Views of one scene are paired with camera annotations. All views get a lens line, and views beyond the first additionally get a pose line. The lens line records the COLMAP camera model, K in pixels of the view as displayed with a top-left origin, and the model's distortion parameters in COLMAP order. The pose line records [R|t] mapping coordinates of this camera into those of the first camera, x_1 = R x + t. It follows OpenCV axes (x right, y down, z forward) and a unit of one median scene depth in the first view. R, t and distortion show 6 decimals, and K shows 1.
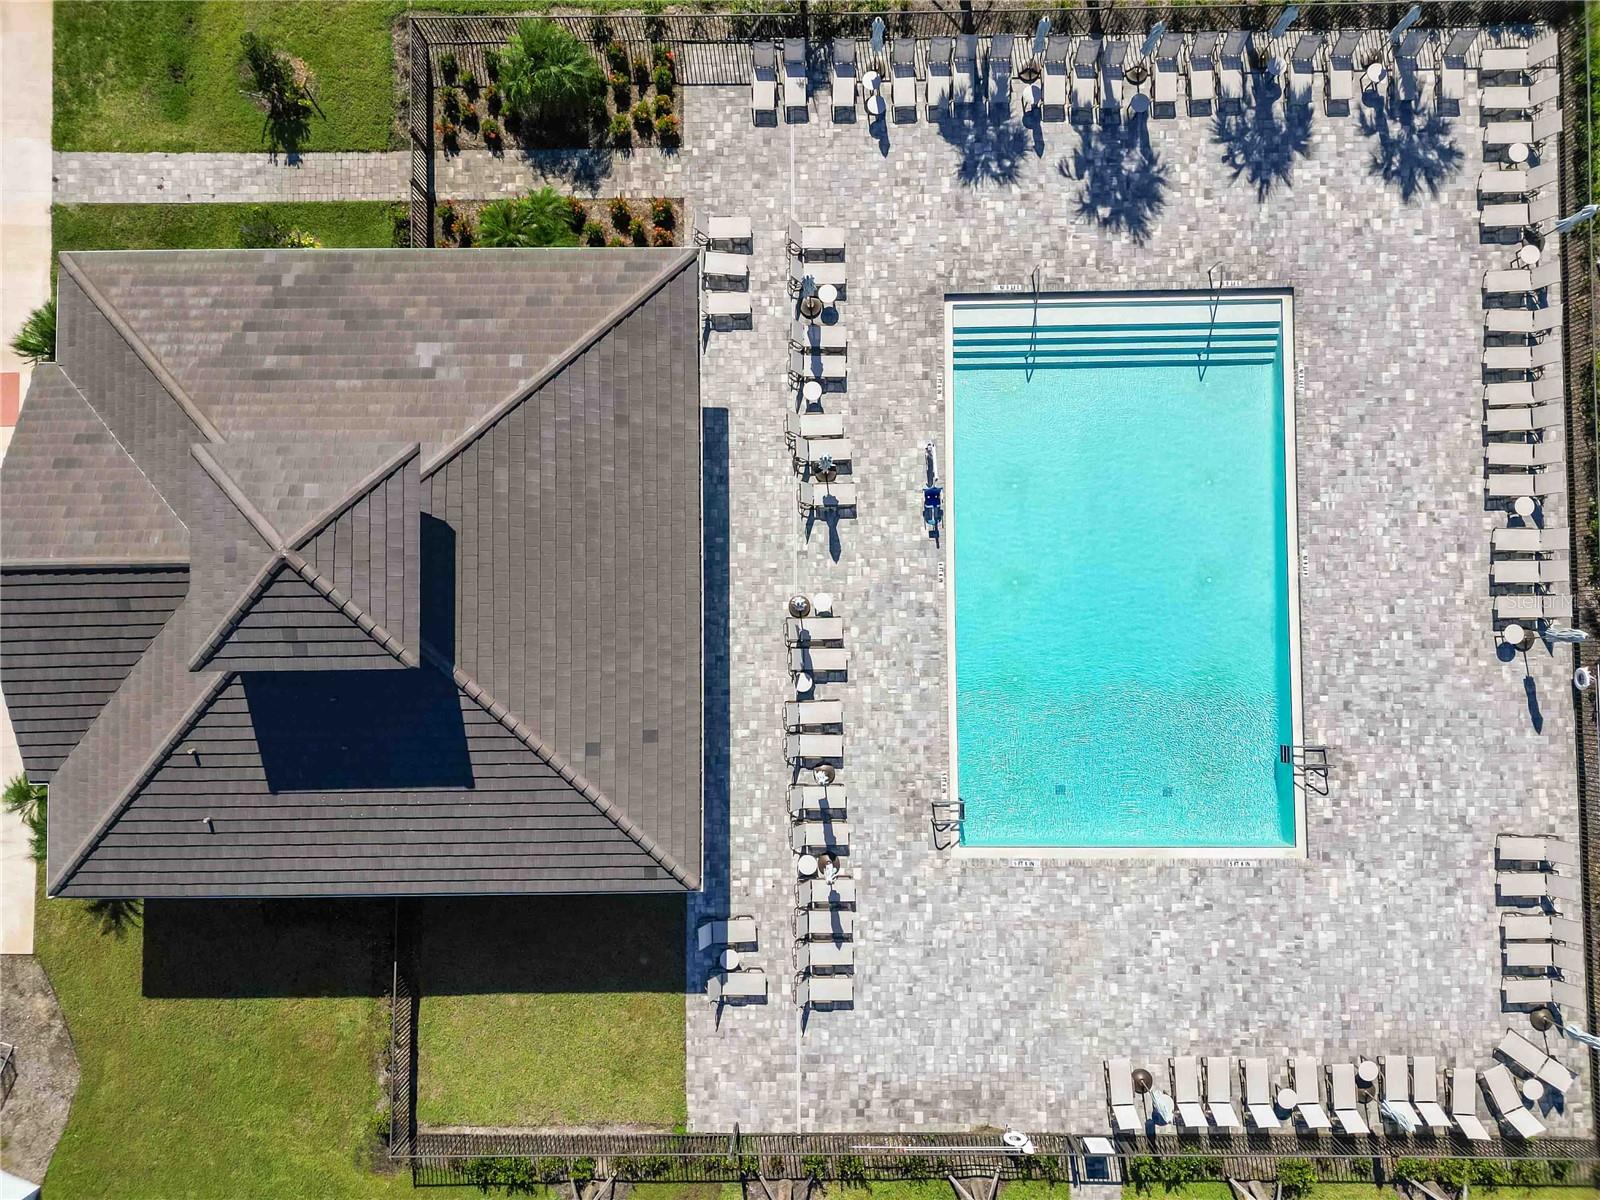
lens RADIAL K [[1112.9, 0, 798.3], [0, 1112.9, 604.3], [0, 0, 1]] dist [0.080740, -0.084510]
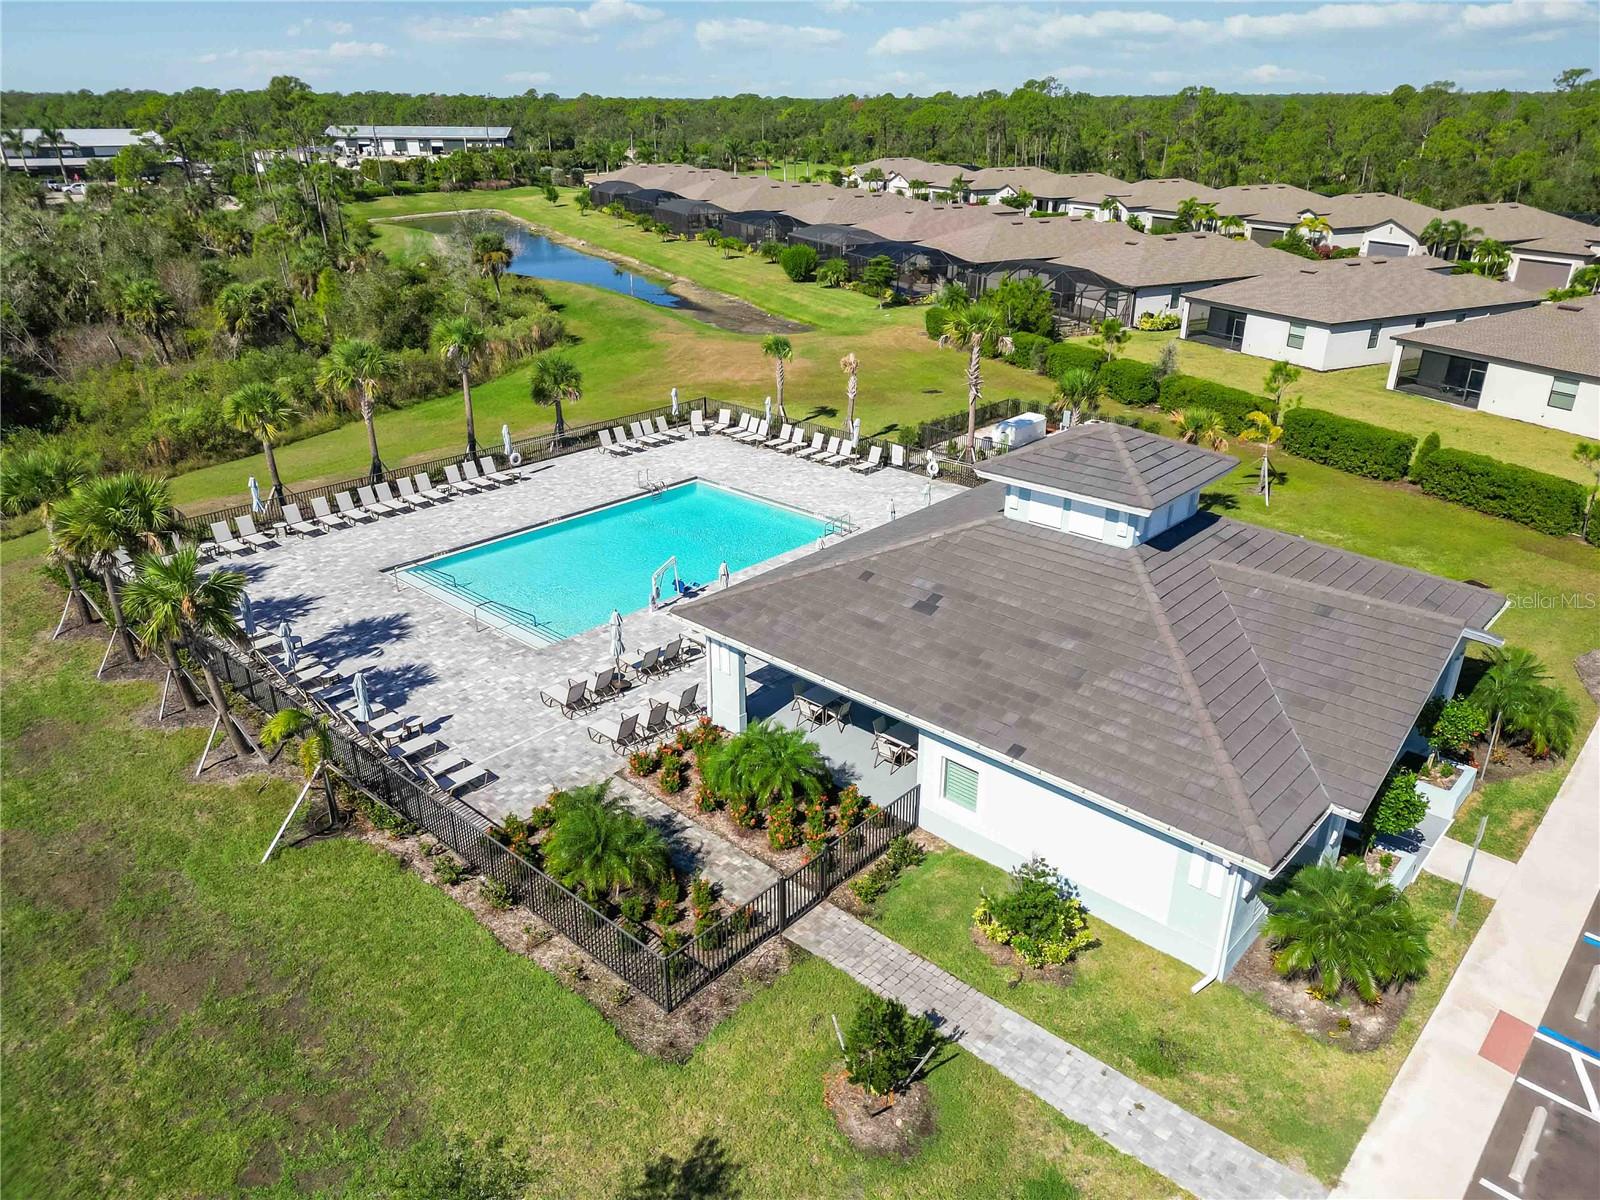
lens RADIAL K [[1112.9, 0, 798.3], [0, 1112.9, 604.3], [0, 0, 1]] dist [0.080740, -0.084510]
pose [[-0.731458, -0.265685, 0.627997, -0.750385], [0.681677, -0.262090, 0.683100, -0.849219], [-0.016898, 0.927750, 0.372819, 0.538284]]
